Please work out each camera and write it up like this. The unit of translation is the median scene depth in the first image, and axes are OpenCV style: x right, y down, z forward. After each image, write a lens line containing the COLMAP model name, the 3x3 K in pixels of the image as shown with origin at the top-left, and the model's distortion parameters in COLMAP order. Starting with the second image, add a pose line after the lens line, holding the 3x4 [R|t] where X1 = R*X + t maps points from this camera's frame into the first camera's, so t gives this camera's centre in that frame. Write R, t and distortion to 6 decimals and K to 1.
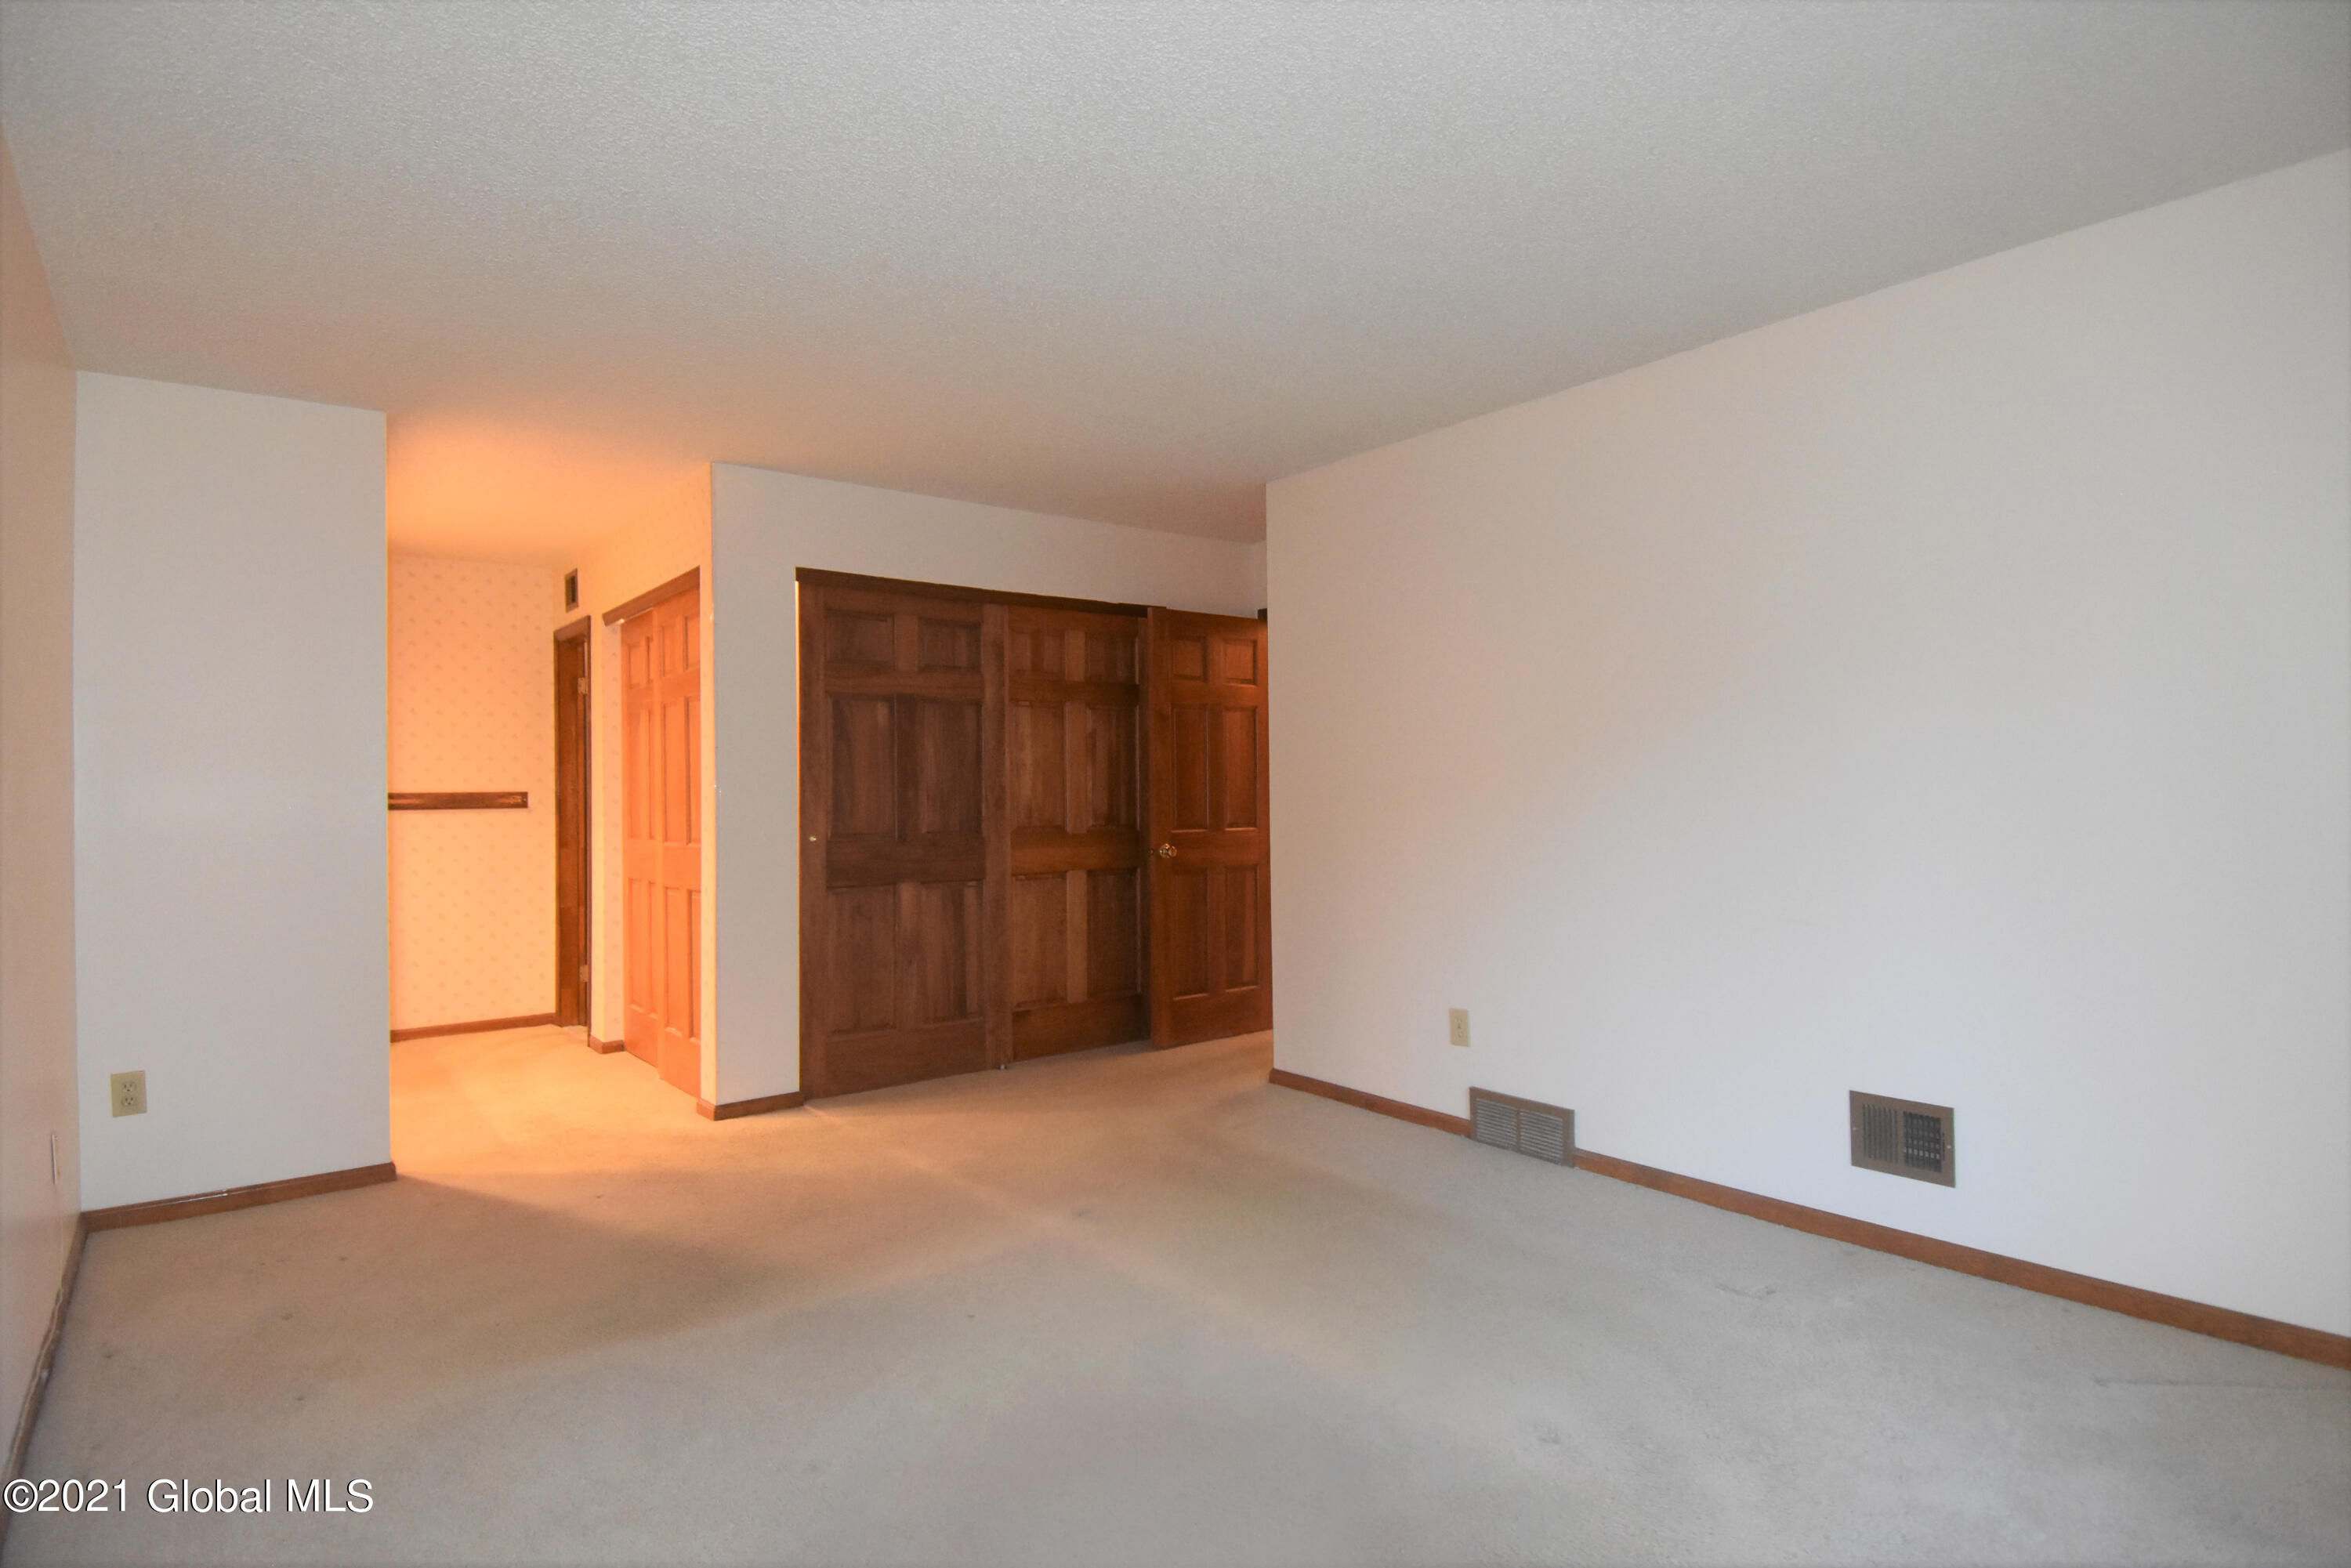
lens RADIAL K [[1254.3, 0, 1181.8], [0, 1254.3, 785.9], [0, 0, 1]] dist [0.073488, -0.079068]
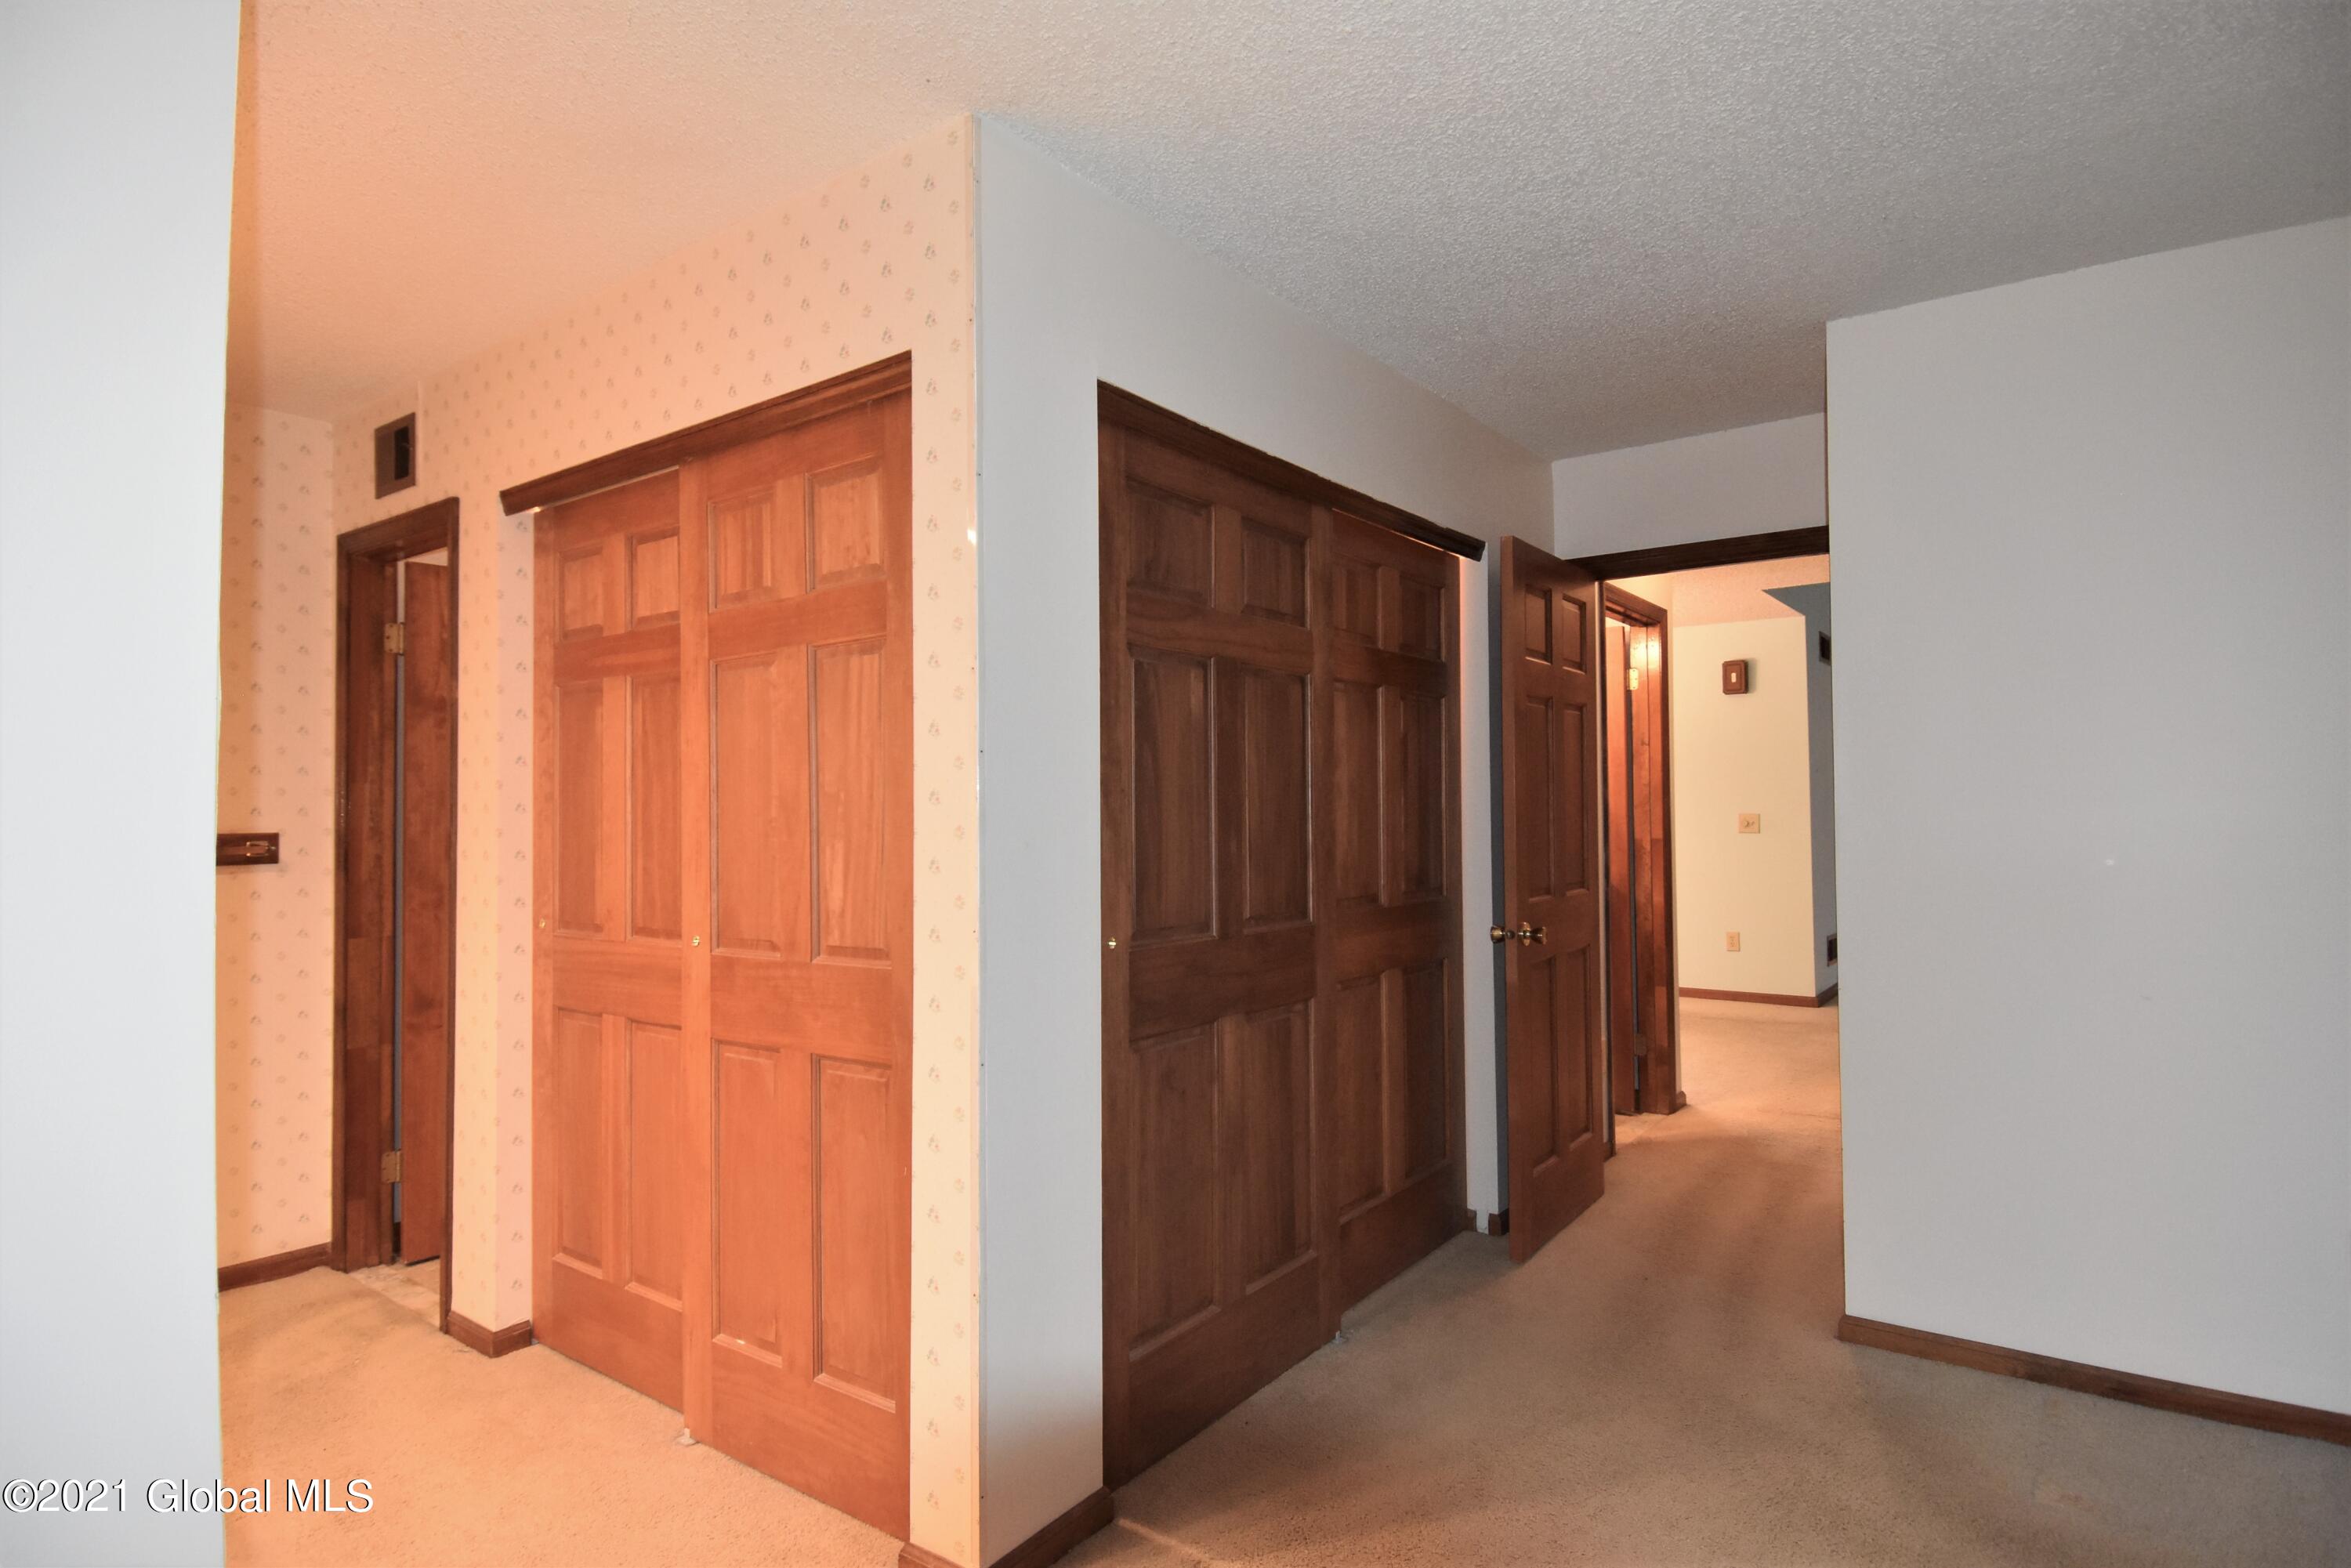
lens RADIAL K [[1225.0, 0, 1186.0], [0, 1225.0, 785.0], [0, 0, 1]] dist [0.052696, -0.058213]
pose [[0.962052, 0.007938, 0.272749, -0.347762], [-0.003859, 0.999873, -0.015487, -0.010554], [-0.272838, 0.013847, 0.961960, 0.475851]]
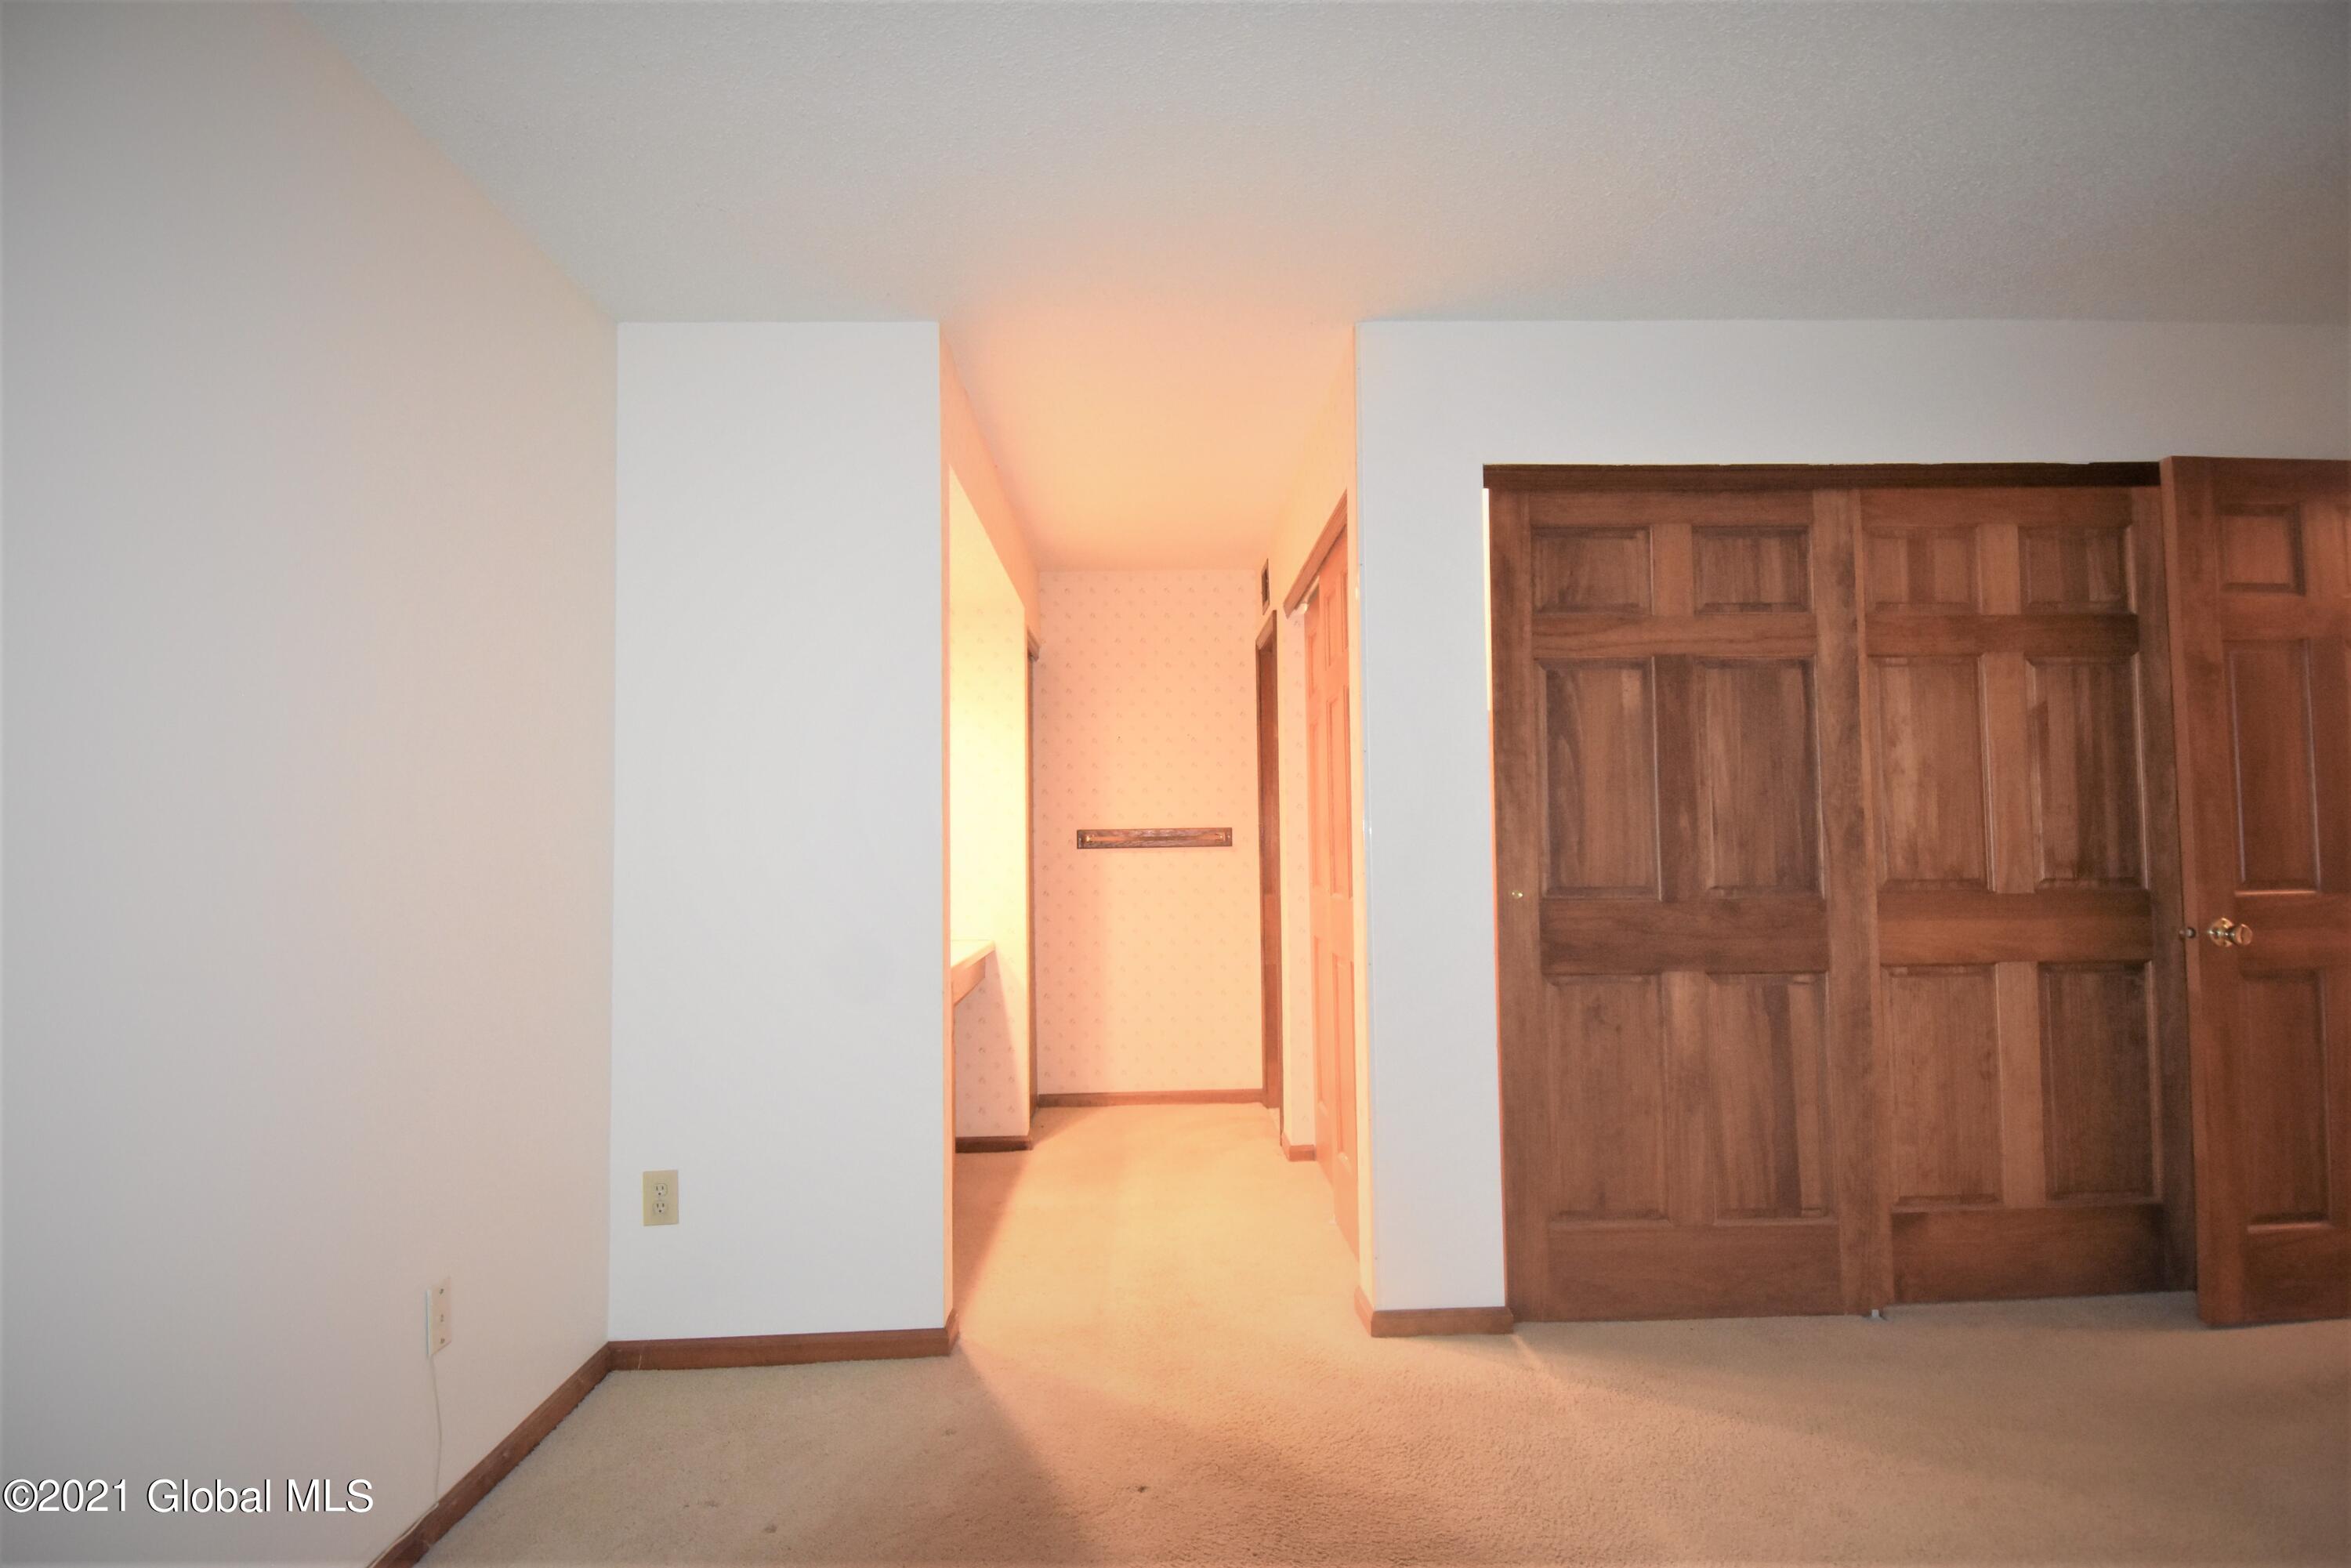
lens RADIAL K [[1225.0, 0, 1186.0], [0, 1225.0, 785.0], [0, 0, 1]] dist [0.052696, -0.058213]
pose [[0.811361, -0.029140, -0.583819, -0.061089], [0.008552, 0.999242, -0.037989, 0.008532], [0.584483, 0.025830, 0.810994, 0.362984]]
